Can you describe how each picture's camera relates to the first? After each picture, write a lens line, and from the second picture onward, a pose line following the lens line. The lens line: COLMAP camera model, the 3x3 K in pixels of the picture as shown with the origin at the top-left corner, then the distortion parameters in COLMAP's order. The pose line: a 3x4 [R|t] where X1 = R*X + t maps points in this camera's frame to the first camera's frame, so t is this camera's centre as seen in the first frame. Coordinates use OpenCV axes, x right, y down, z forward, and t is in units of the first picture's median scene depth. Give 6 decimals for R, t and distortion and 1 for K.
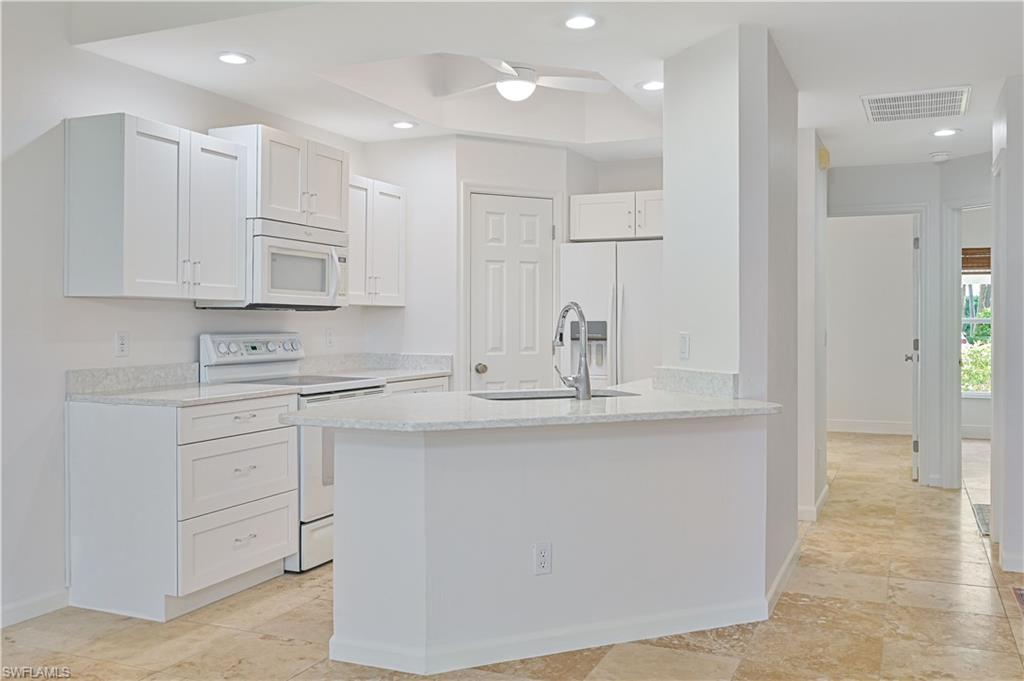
lens RADIAL K [[904.5, 0, 510.0], [0, 904.5, 335.4], [0, 0, 1]] dist [0.000638, 0.000877]
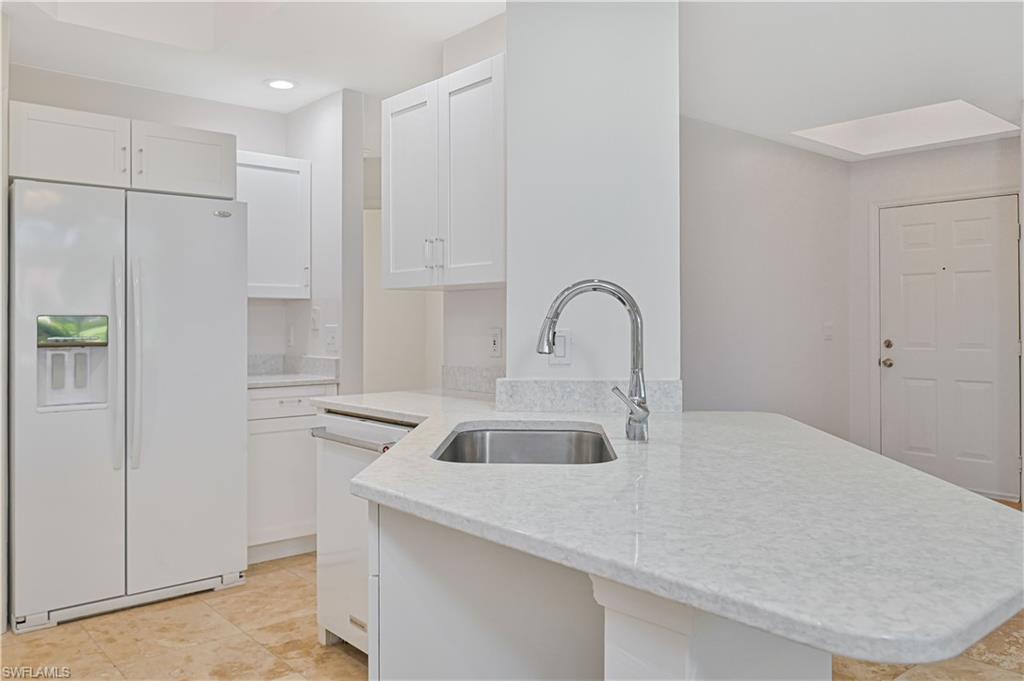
lens RADIAL K [[777.7, 0, 511.2], [0, 777.7, 319.6], [0, 0, 1]] dist [0.002749, -0.002837]
pose [[0.434600, 0.005143, 0.900609, -0.310311], [0.015274, 0.999798, -0.013080, -0.002259], [-0.900494, 0.019441, 0.434434, 0.626423]]
